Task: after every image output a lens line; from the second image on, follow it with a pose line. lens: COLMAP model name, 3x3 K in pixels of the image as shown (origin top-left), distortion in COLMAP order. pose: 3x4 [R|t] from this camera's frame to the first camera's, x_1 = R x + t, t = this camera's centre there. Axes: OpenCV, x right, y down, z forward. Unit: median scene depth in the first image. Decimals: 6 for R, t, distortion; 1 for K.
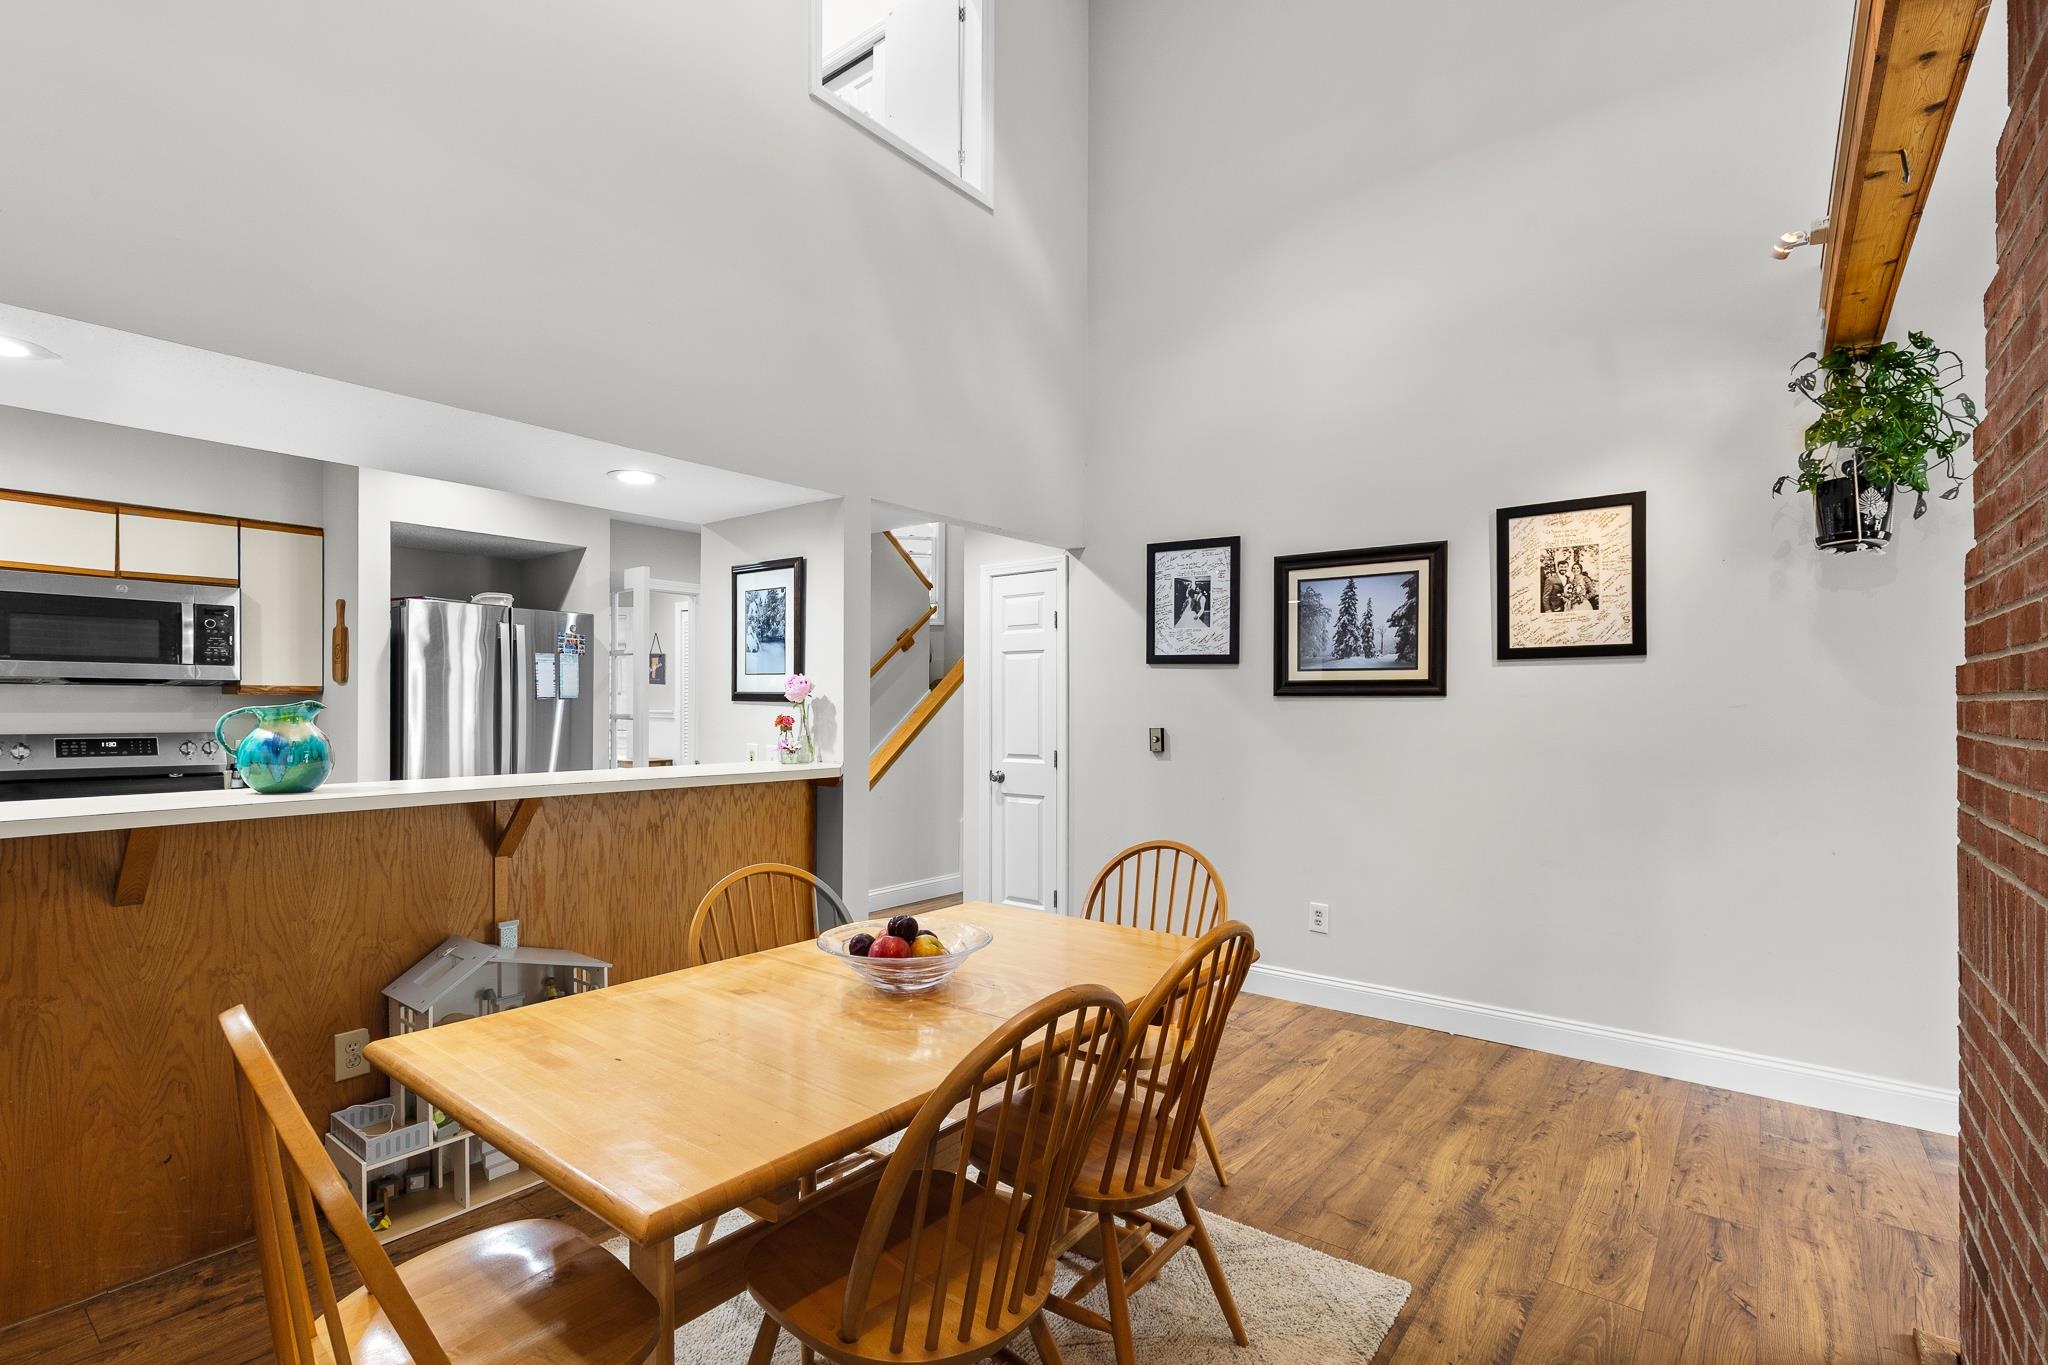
lens RADIAL K [[948.2, 0, 1023.4], [0, 948.2, 676.0], [0, 0, 1]] dist [0.000767, -0.000721]
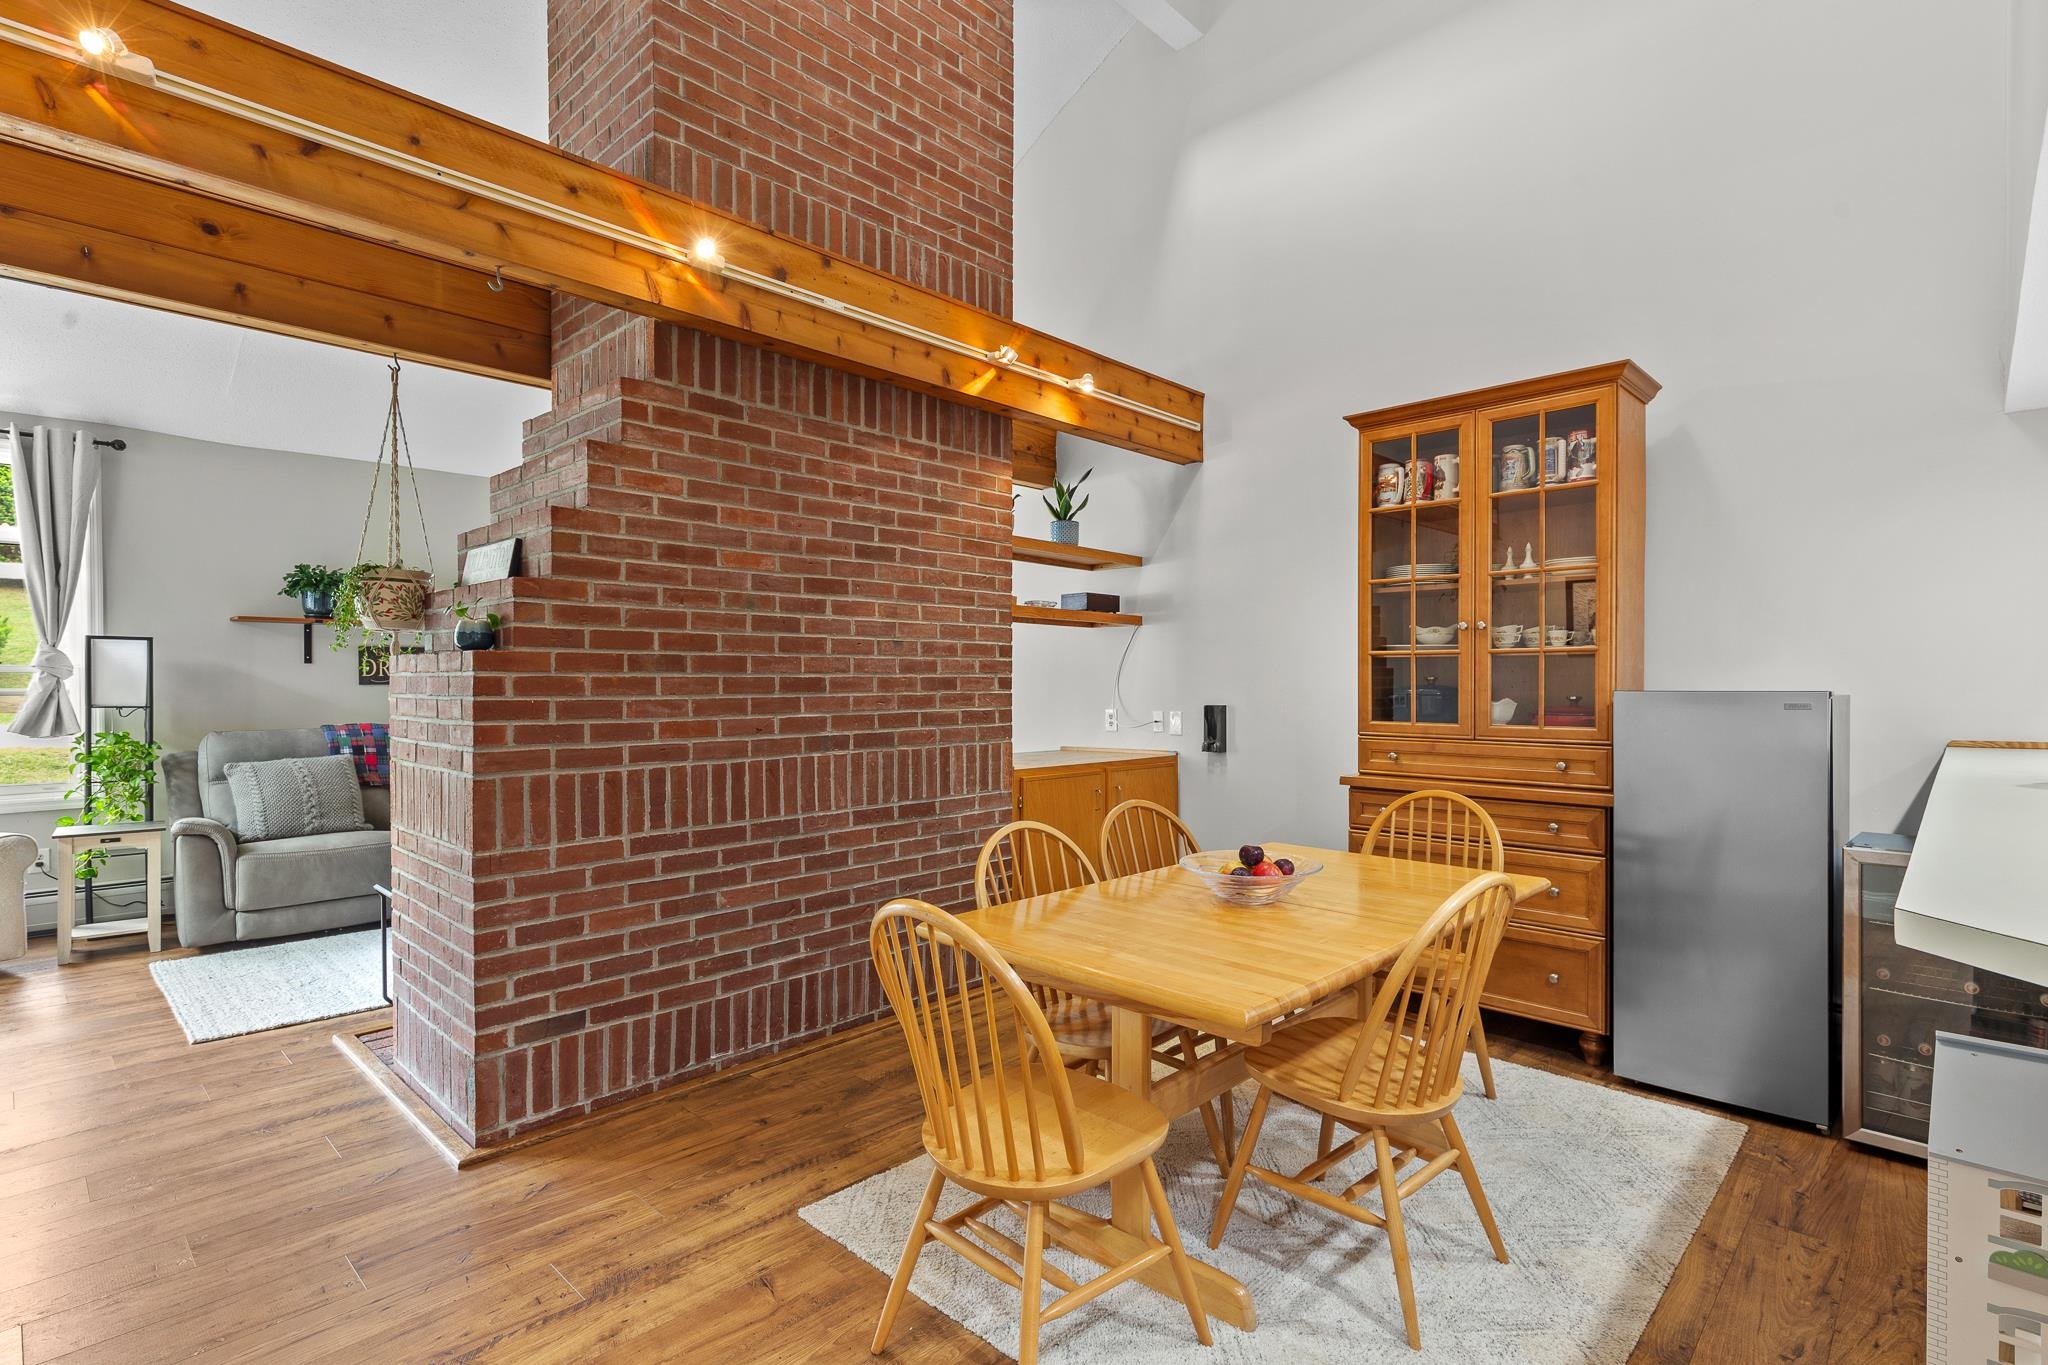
lens RADIAL K [[982.6, 0, 1048.4], [0, 982.6, 690.6], [0, 0, 1]] dist [0.005719, -0.000657]
pose [[-0.996963, 0.000079, 0.077874, 0.020510], [-0.001277, 0.999849, -0.017355, 0.039213], [-0.077864, -0.017402, -0.996812, 1.177386]]
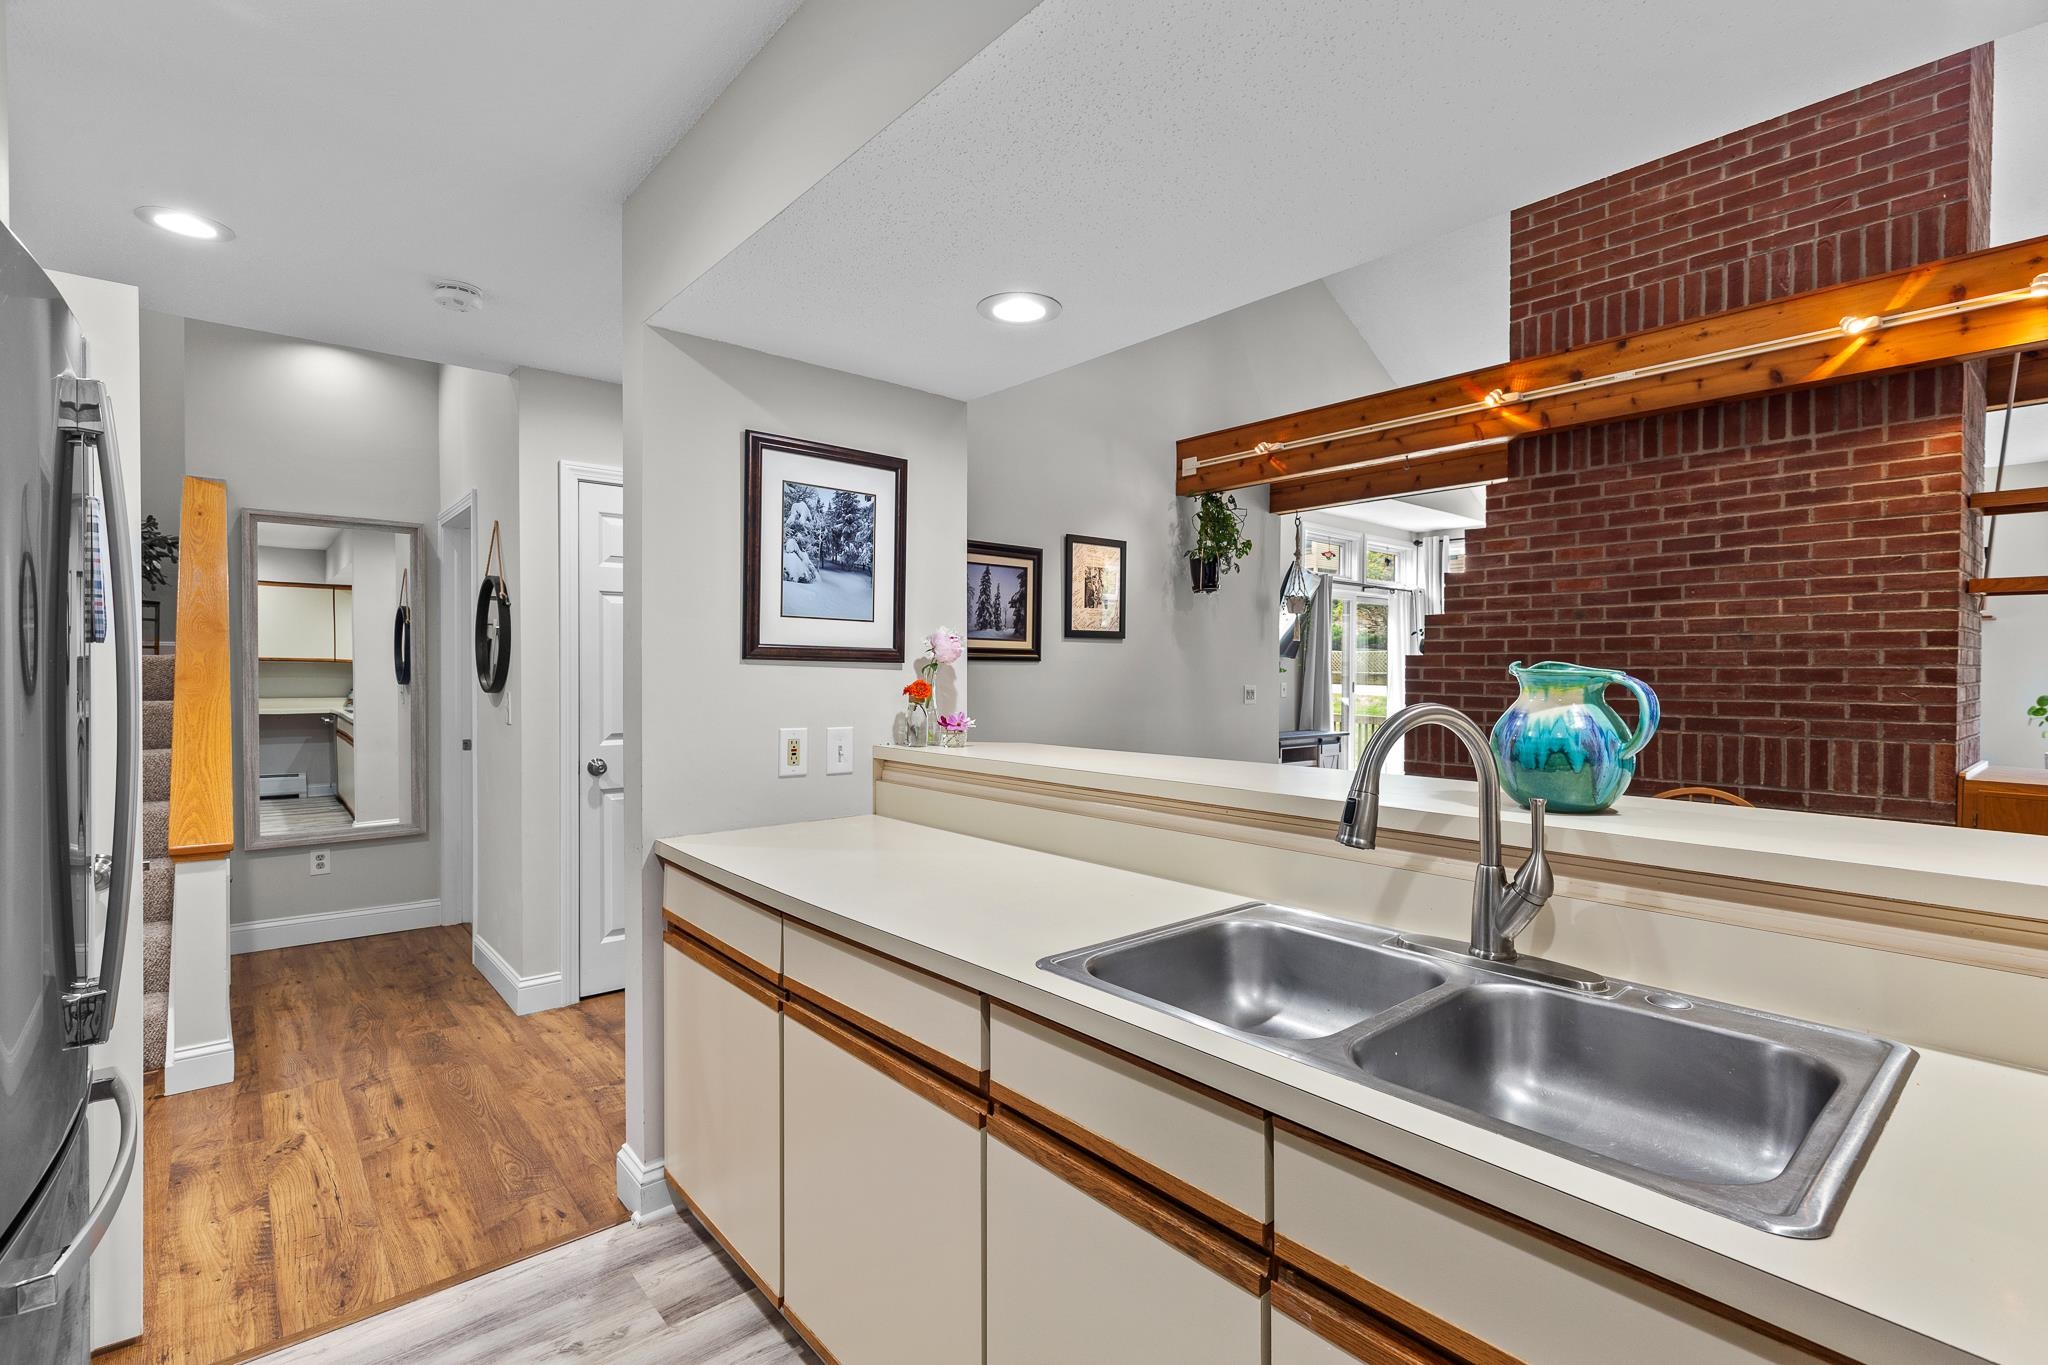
lens RADIAL K [[928.8, 0, 1024.0], [0, 928.8, 682.5], [0, 0, 1]] dist [-0.000209, 0.000078]
pose [[0.189255, -0.014441, 0.981822, -0.906067], [-0.029346, 0.999362, 0.020355, 0.025699], [-0.981489, -0.032665, 0.188711, 0.773473]]
